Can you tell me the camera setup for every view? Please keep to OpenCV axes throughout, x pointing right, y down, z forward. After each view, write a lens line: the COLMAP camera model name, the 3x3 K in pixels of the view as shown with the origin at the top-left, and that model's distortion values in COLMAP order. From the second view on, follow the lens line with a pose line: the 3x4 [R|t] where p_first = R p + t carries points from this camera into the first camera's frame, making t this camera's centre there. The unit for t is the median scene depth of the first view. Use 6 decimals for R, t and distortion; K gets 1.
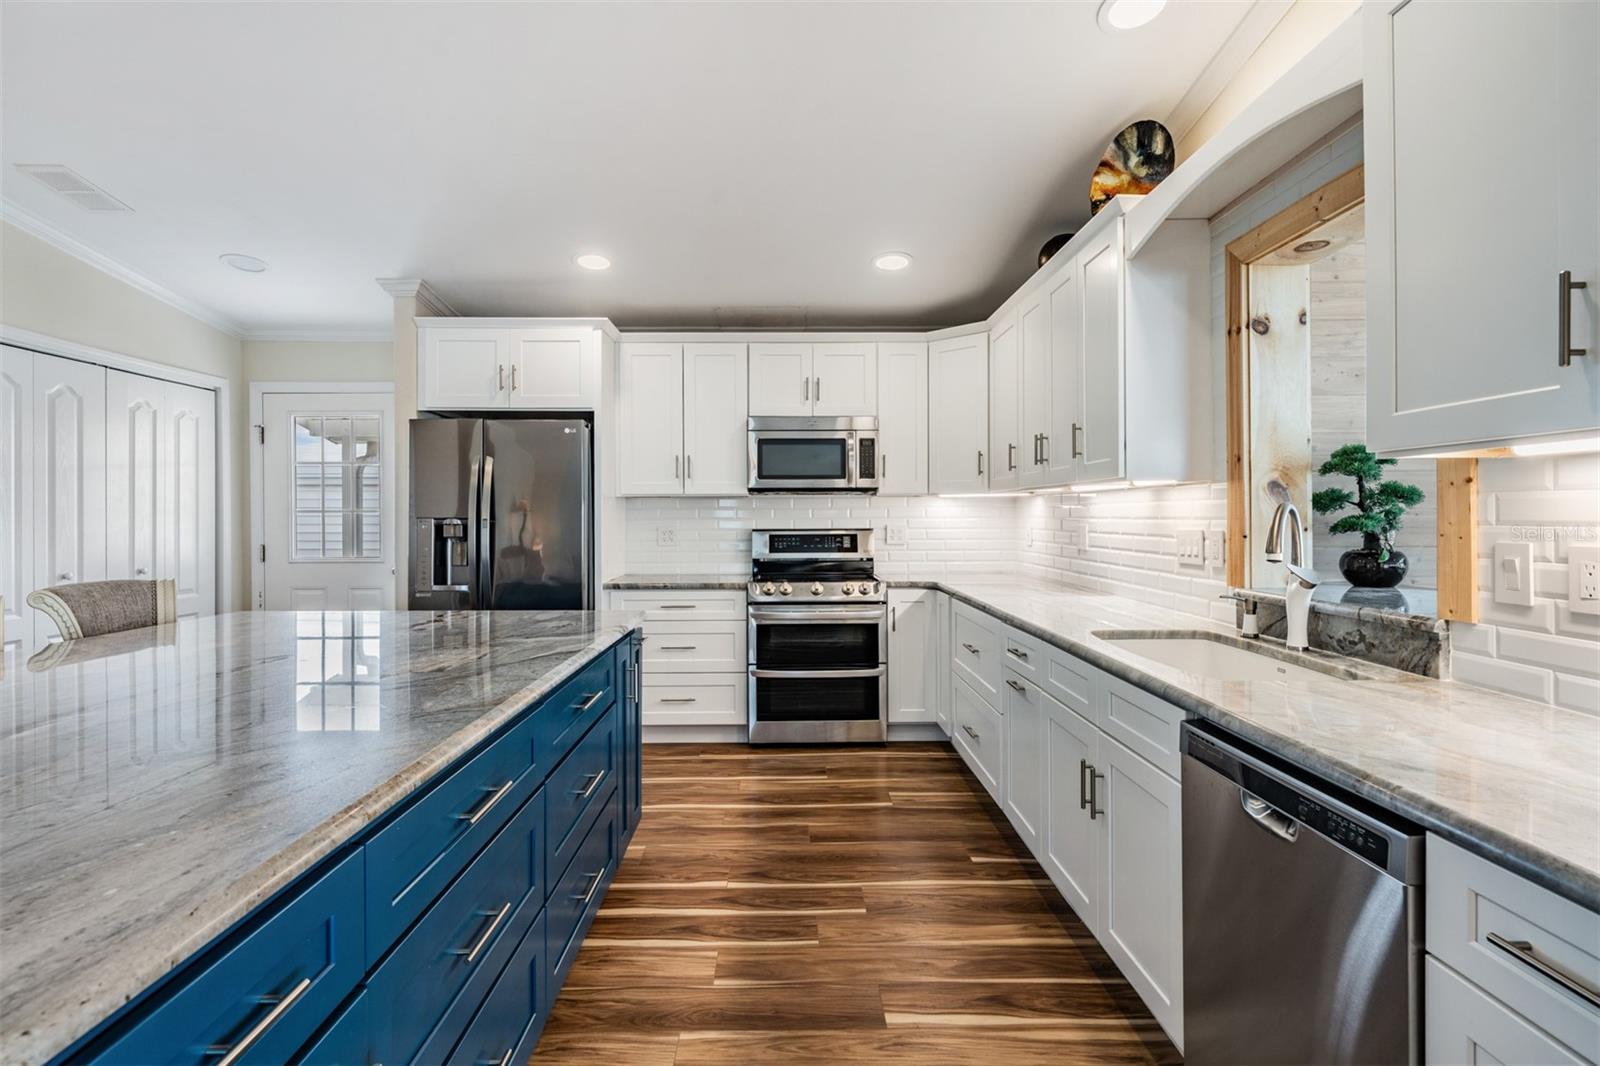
lens RADIAL K [[776.9, 0, 795.2], [0, 776.9, 518.6], [0, 0, 1]] dist [0.001200, 0.000060]
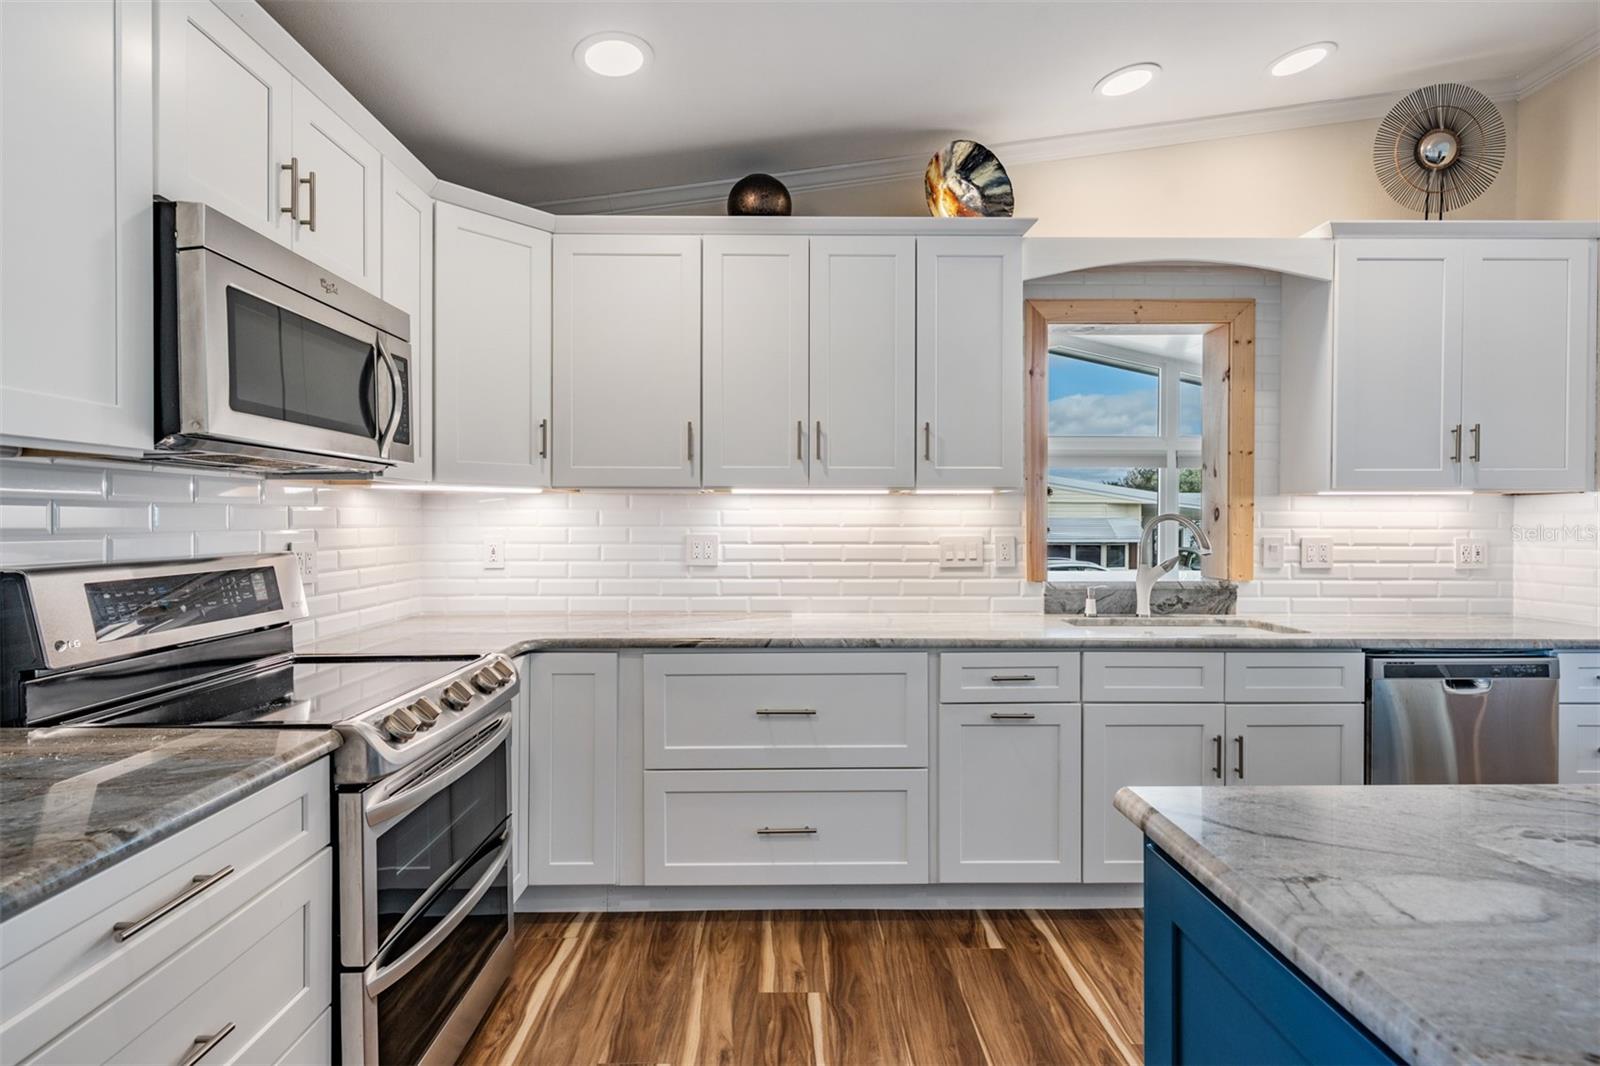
lens RADIAL K [[775.1, 0, 796.5], [0, 775.1, 525.7], [0, 0, 1]] dist [0.002037, 0.000036]
pose [[0.005440, -0.003230, 0.999980, -0.577294], [0.003634, 0.999988, 0.003210, -0.004551], [-0.999979, 0.003617, 0.005452, 1.198313]]
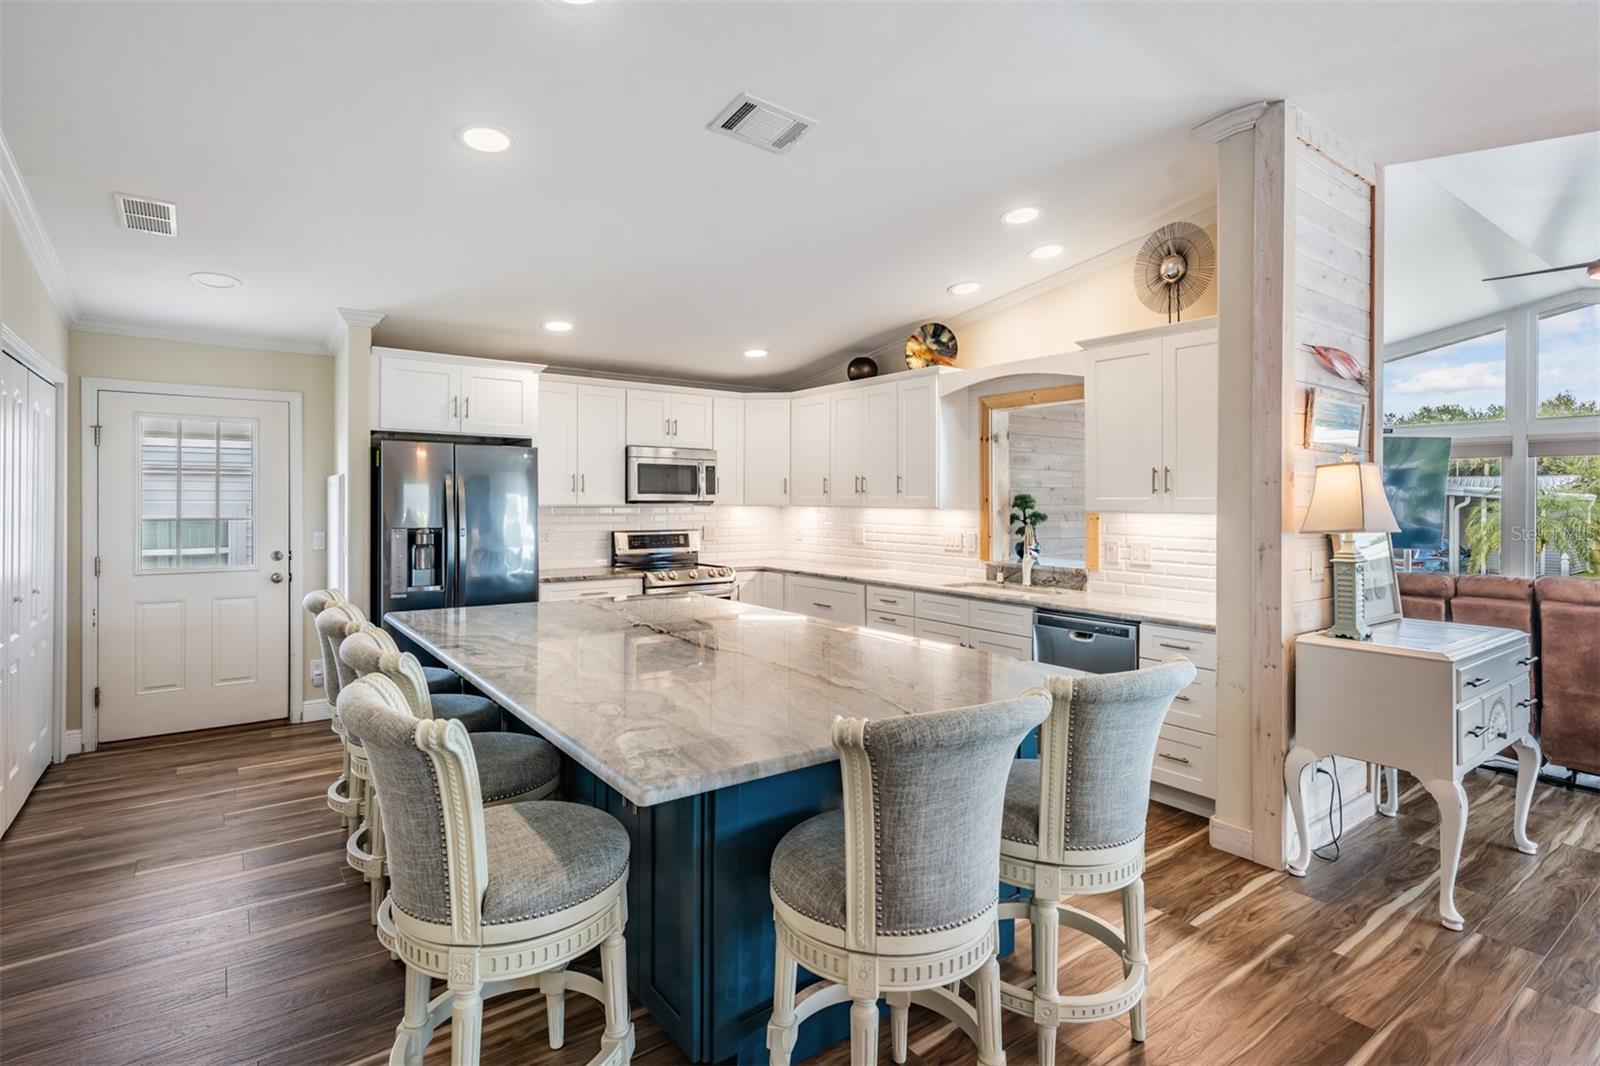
lens RADIAL K [[785.3, 0, 797.7], [0, 785.3, 498.8], [0, 0, 1]] dist [0.003489, -0.000521]
pose [[0.813848, 0.007140, 0.581033, -0.945476], [-0.004489, 0.999972, -0.006000, -0.056083], [-0.581060, 0.002275, 0.813858, -0.383493]]
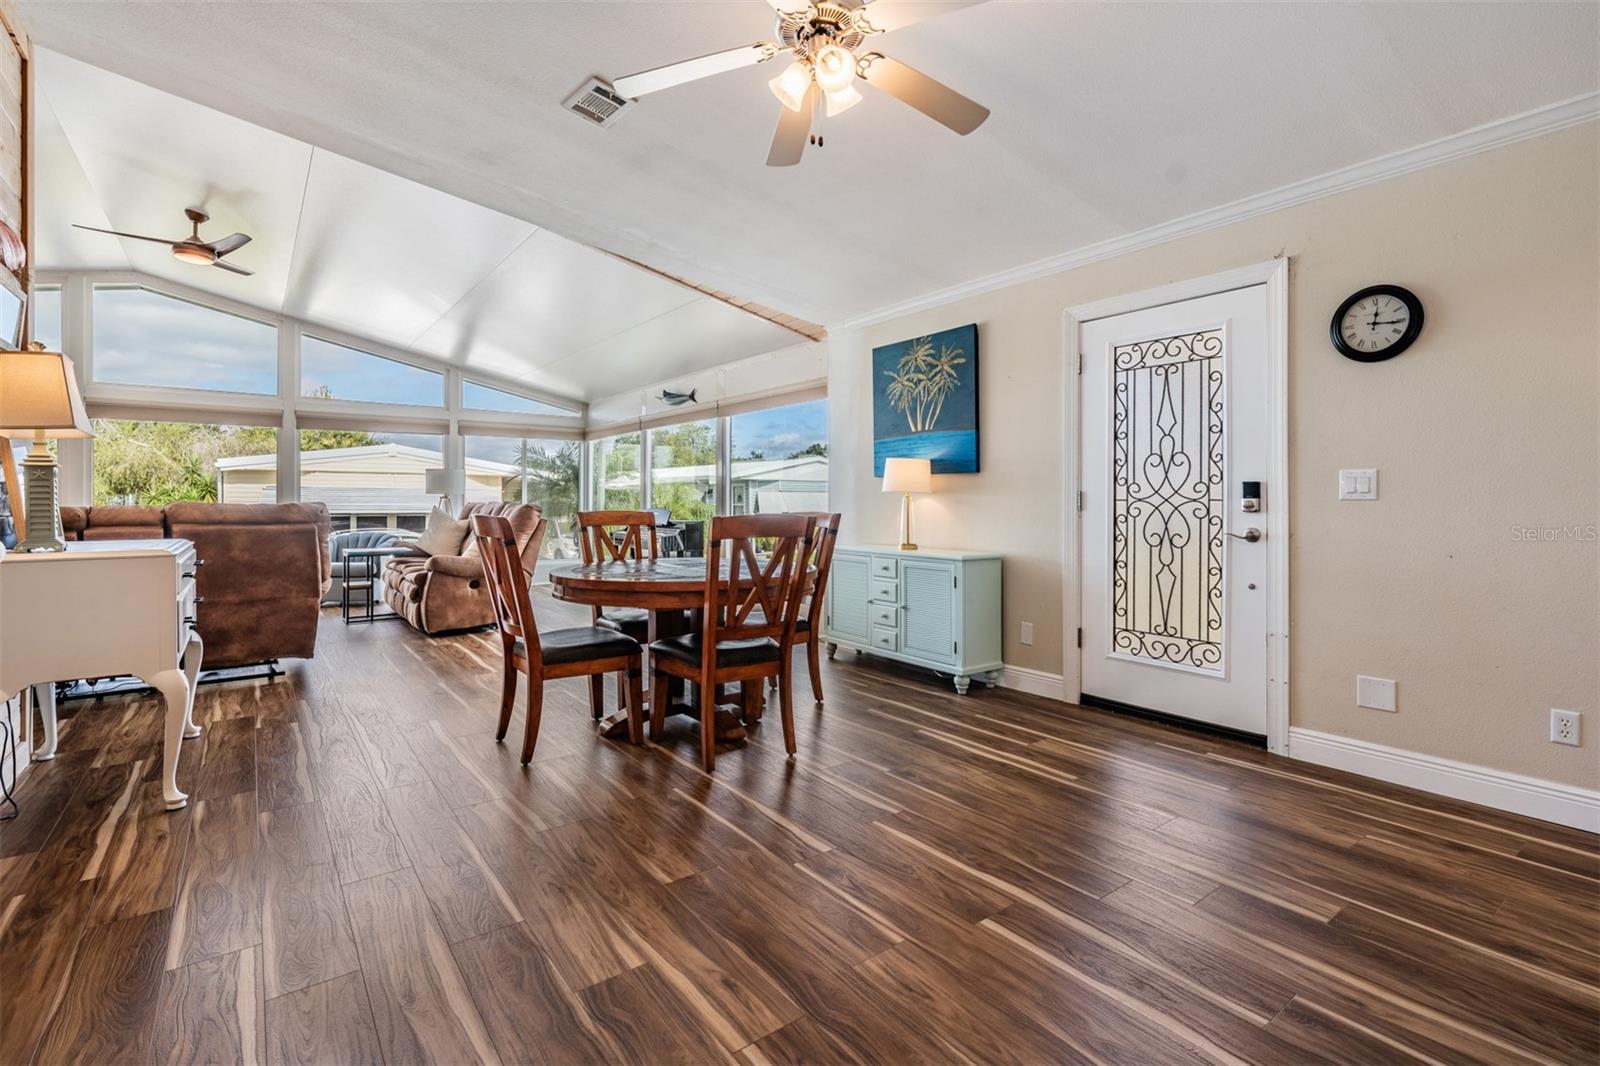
lens RADIAL K [[737.3, 0, 804.1], [0, 737.3, 500.0], [0, 0, 1]] dist [0.001314, 0.000543]
pose [[-0.592729, 0.001381, 0.805401, -0.968631], [0.002803, 0.999996, 0.000348, 0.062771], [-0.805397, 0.002464, -0.592731, -0.158448]]
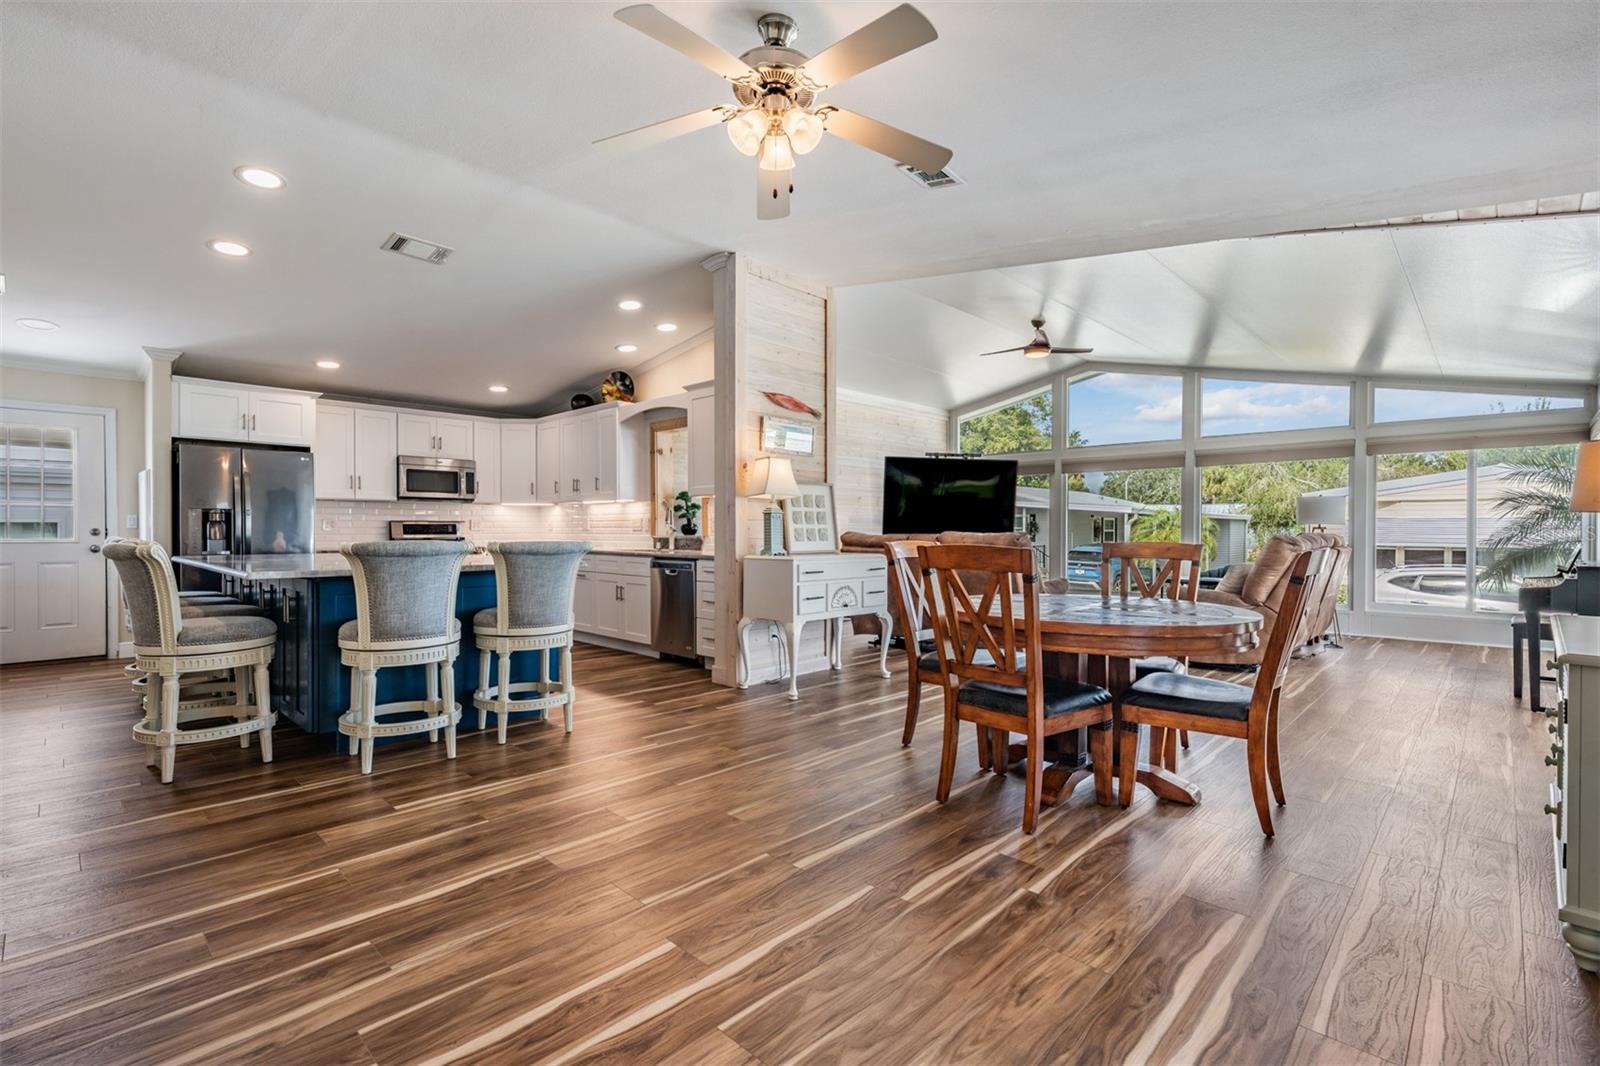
lens RADIAL K [[722.8, 0, 795.3], [0, 722.8, 532.3], [0, 0, 1]] dist [0.001224, -0.000373]
pose [[0.708272, 0.001286, 0.705938, -0.913935], [-0.000010, 0.999998, -0.001812, 0.069412], [-0.705939, 0.001277, 0.708271, -1.234649]]
